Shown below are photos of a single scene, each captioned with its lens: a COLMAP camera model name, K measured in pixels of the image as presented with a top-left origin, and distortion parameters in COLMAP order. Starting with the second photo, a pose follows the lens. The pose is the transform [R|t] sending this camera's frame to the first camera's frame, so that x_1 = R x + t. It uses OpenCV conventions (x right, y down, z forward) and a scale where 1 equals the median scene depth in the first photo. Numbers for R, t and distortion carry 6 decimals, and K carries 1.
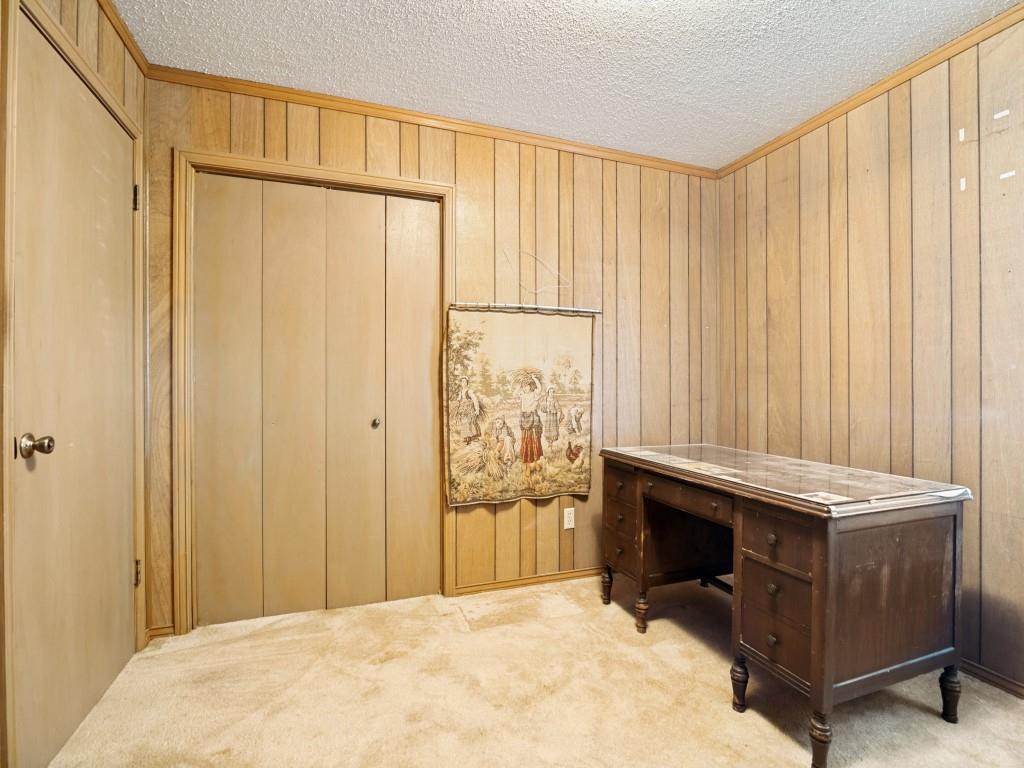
lens RADIAL K [[483.5, 0, 522.8], [0, 483.5, 383.5], [0, 0, 1]] dist [-0.010289, -0.000043]
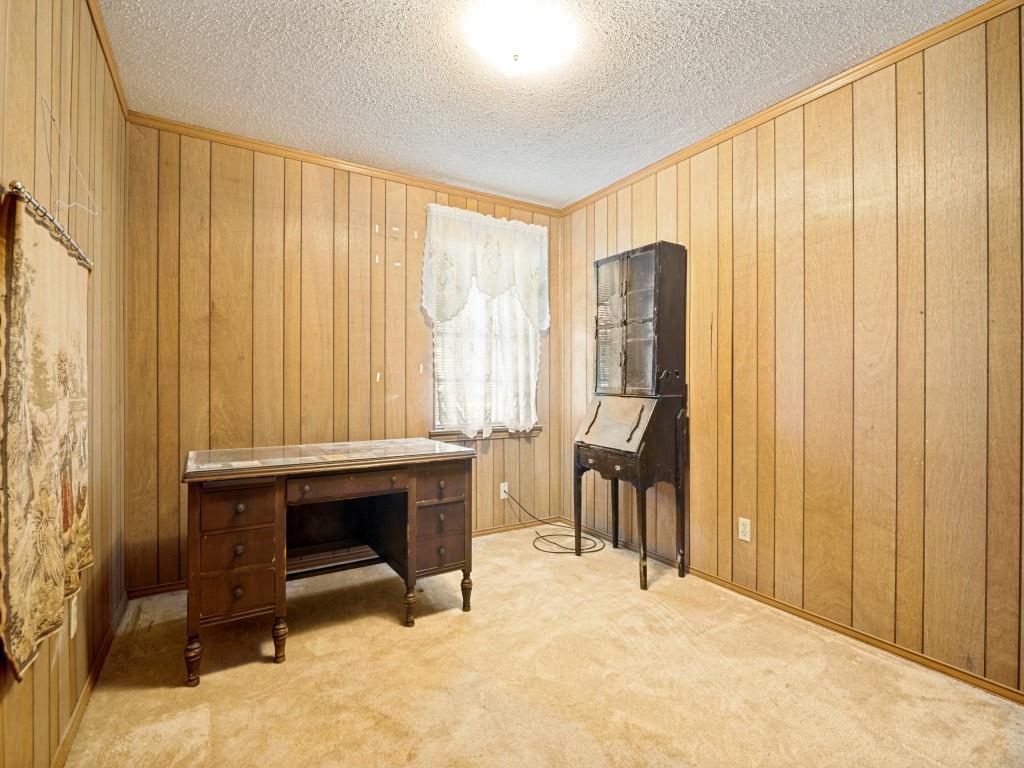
lens RADIAL K [[483.5, 0, 523.1], [0, 483.5, 382.0], [0, 0, 1]] dist [-0.010289, -0.000043]
pose [[-0.204676, -0.004688, 0.978819, -0.682838], [-0.001440, 0.999989, 0.004489, -0.002059], [-0.978829, -0.000490, -0.204680, 0.720435]]
